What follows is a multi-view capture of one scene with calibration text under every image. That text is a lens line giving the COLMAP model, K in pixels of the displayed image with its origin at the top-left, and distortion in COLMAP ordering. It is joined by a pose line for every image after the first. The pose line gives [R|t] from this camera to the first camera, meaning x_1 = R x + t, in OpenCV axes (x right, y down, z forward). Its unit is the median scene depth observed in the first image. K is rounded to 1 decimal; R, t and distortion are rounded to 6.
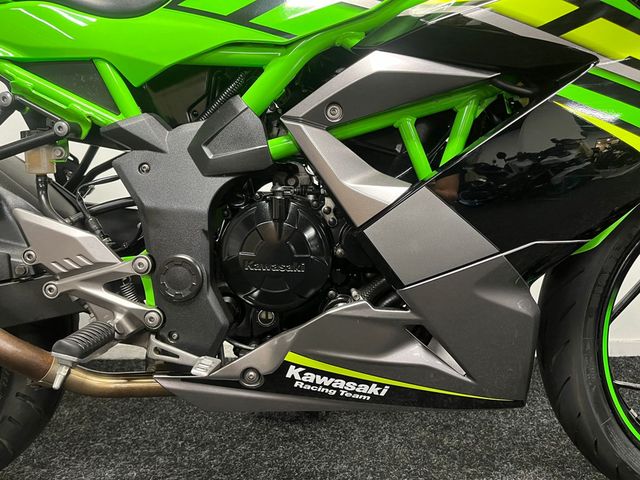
lens RADIAL K [[488.7, 0, 318.7], [0, 488.7, 238.1], [0, 0, 1]] dist [0.041659, -0.012329]
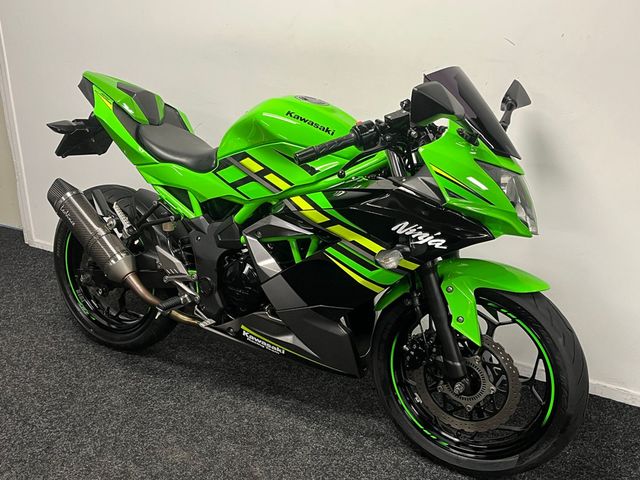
lens RADIAL K [[672.9, 0, 322.9], [0, 672.9, 236.9], [0, 0, 1]] dist [0.057017, 0.000000]
pose [[0.876167, 0.178204, -0.447856, 1.672344], [-0.106695, 0.977801, 0.180338, -0.817205], [0.470050, -0.110222, 0.875730, -1.629029]]
